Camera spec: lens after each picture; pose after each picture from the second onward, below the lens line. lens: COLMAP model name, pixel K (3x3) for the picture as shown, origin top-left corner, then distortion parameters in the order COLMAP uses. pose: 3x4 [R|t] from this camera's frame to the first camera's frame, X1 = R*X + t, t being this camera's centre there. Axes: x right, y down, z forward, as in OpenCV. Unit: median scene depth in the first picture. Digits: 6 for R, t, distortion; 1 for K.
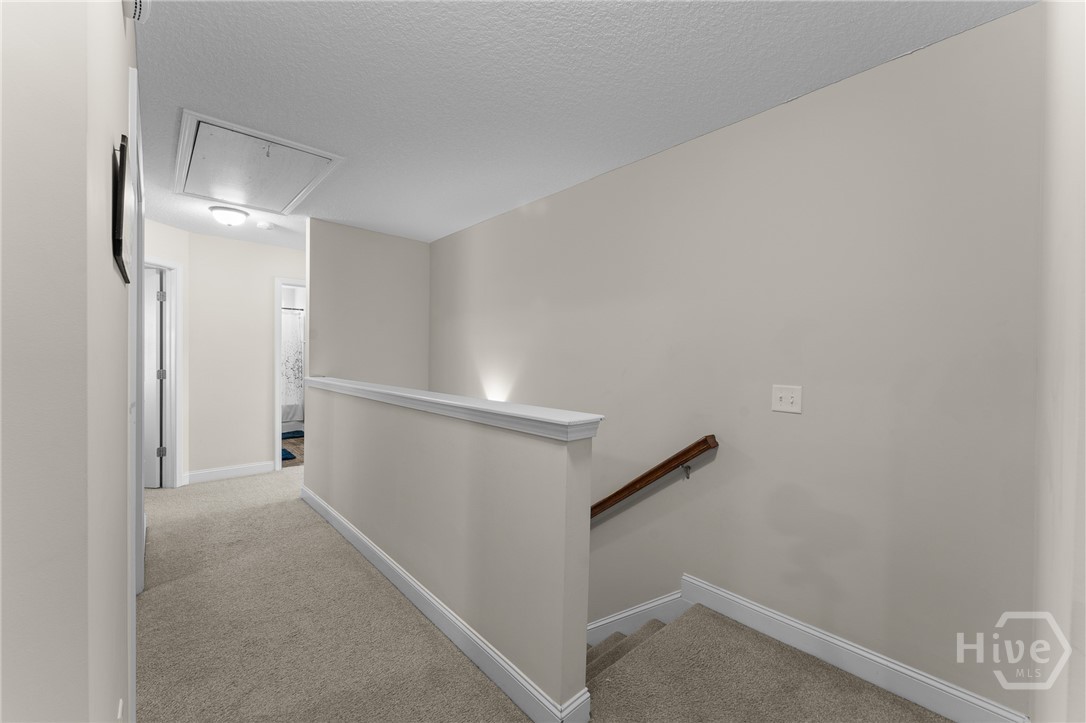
lens RADIAL K [[432.9, 0, 541.6], [0, 432.9, 358.5], [0, 0, 1]] dist [0.000080, 0.001288]
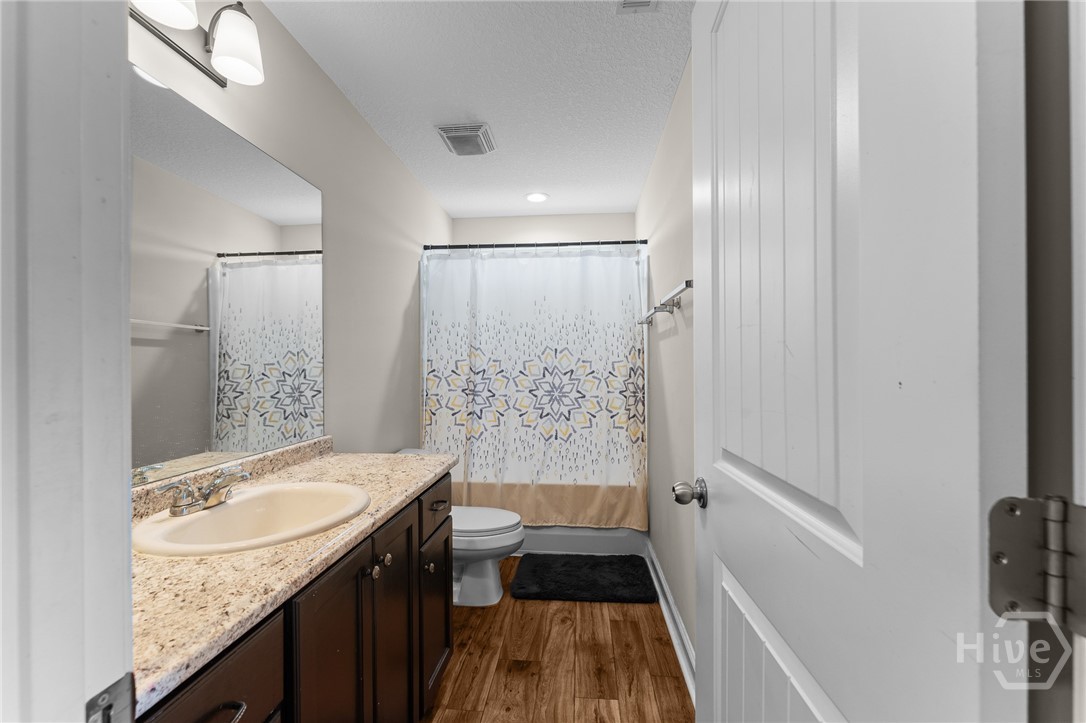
lens RADIAL K [[432.9, 0, 543.3], [0, 432.9, 365.6], [0, 0, 1]] dist [0.000080, 0.001288]
pose [[0.681793, -0.010059, -0.731476, -0.336481], [0.007664, 0.999949, -0.006607, 0.001131], [0.731505, -0.001102, 0.681835, 0.679509]]
